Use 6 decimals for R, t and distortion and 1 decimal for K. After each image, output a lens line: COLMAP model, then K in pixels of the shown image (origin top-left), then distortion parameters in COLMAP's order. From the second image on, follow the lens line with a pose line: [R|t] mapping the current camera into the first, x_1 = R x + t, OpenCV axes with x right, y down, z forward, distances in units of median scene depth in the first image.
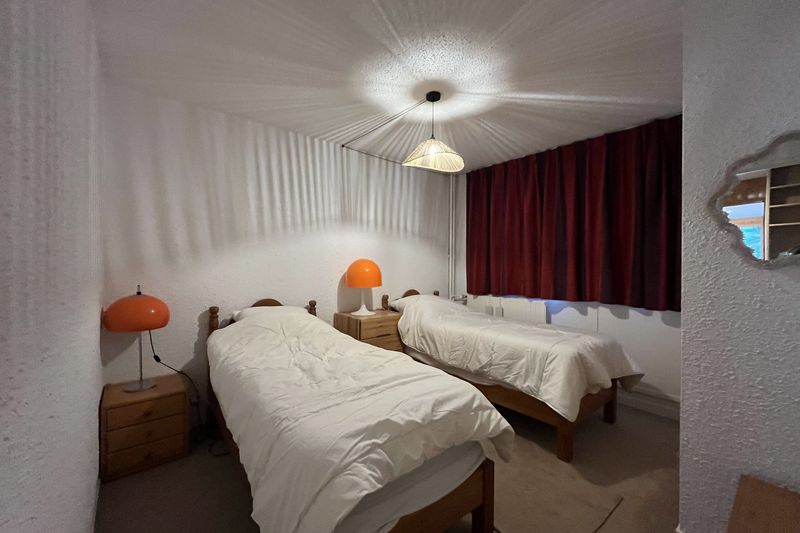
lens RADIAL K [[324.8, 0, 398.2], [0, 324.8, 265.7], [0, 0, 1]] dist [-0.001852, -0.000468]
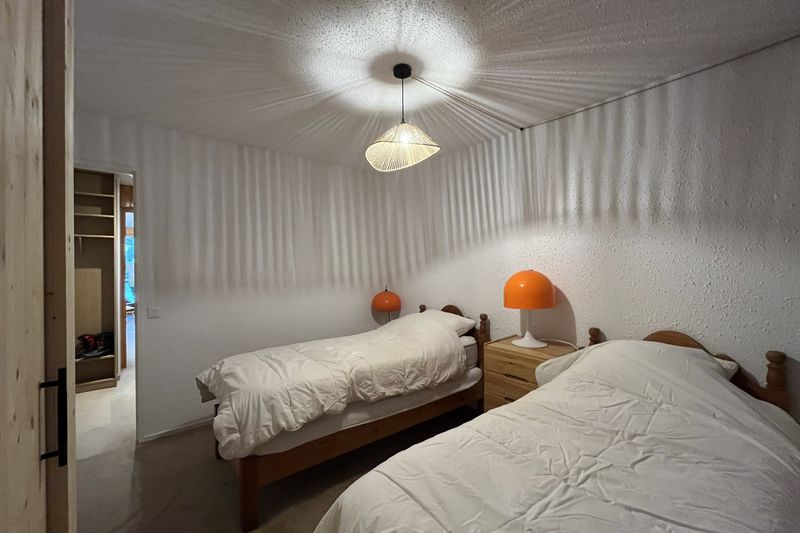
lens RADIAL K [[323.5, 0, 398.7], [0, 323.5, 268.2], [0, 0, 1]] dist [-0.000024, -0.000048]
pose [[-0.001163, 0.002974, -0.999995, 0.682291], [-0.001107, 0.999995, 0.002975, -0.029343], [0.999999, 0.001110, -0.001160, 0.752590]]
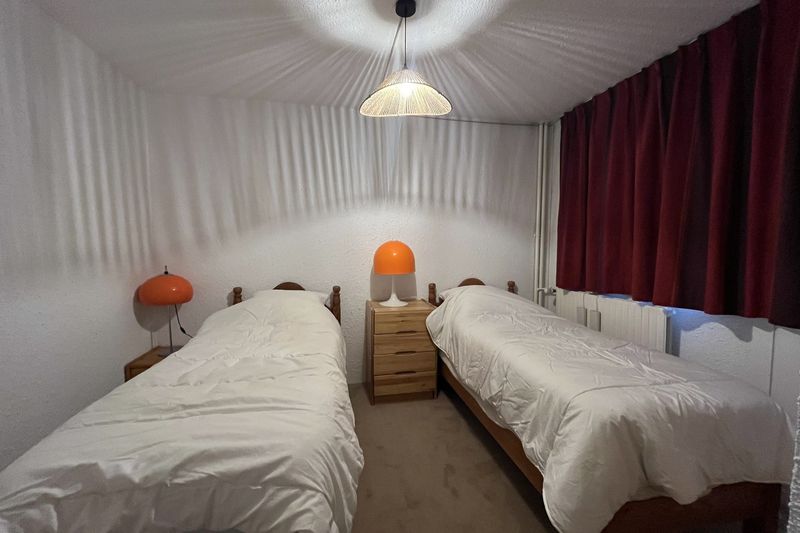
lens RADIAL K [[324.8, 0, 398.2], [0, 324.8, 265.7], [0, 0, 1]] dist [-0.001852, -0.000468]
pose [[0.879849, 0.026599, -0.474509, 0.334436], [-0.000068, 0.998440, 0.055842, -0.003400], [0.475254, -0.049100, 0.878478, 0.266281]]
